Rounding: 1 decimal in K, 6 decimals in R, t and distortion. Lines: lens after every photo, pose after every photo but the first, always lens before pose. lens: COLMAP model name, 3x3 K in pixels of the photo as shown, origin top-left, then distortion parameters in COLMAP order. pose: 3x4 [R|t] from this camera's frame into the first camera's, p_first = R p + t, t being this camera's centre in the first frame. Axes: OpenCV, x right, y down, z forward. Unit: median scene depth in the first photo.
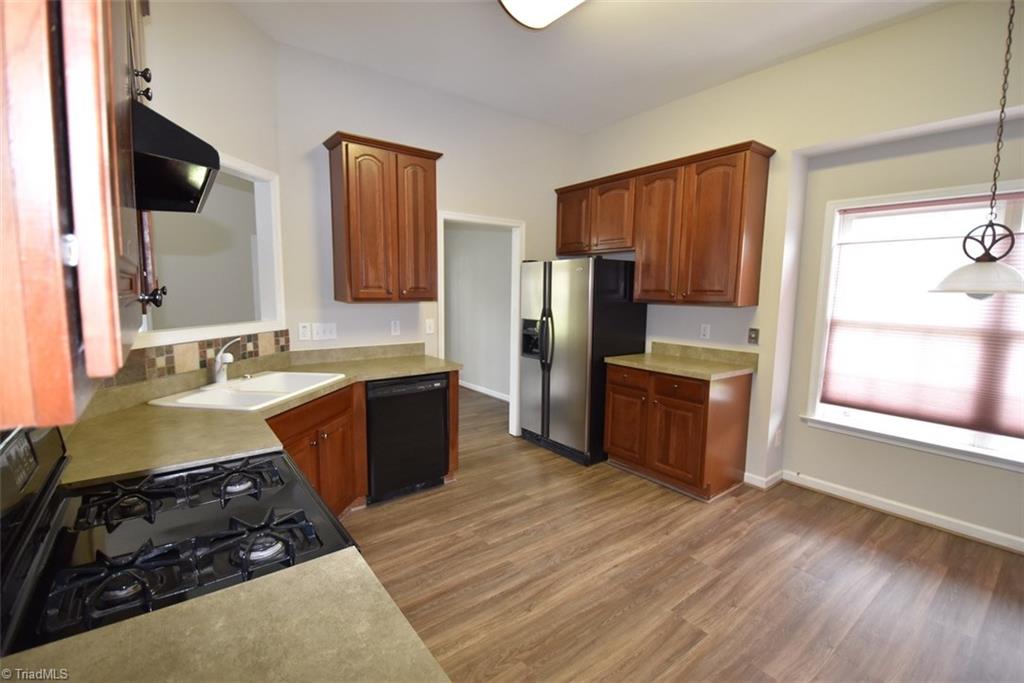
lens RADIAL K [[455.1, 0, 518.4], [0, 455.1, 342.8], [0, 0, 1]] dist [-0.009839, -0.004787]
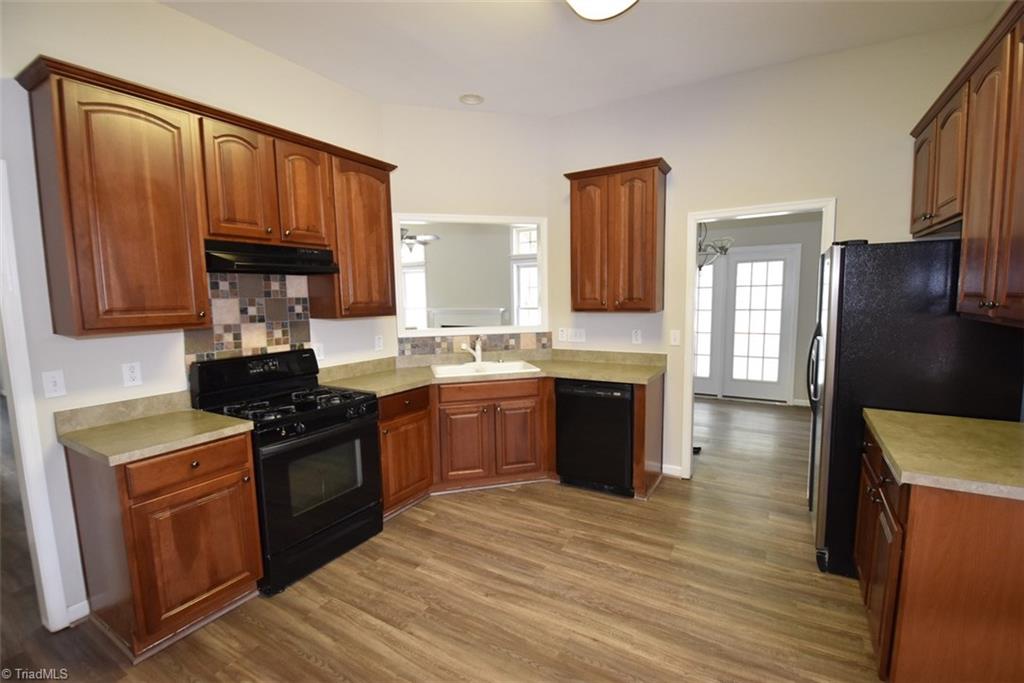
lens RADIAL K [[455.1, 0, 511.0], [0, 455.1, 341.9], [0, 0, 1]] dist [-0.009839, -0.004787]
pose [[0.358121, 0.074187, -0.930723, 0.722705], [-0.083203, 0.995408, 0.047328, -0.056479], [0.929960, 0.060490, 0.362649, 0.435475]]
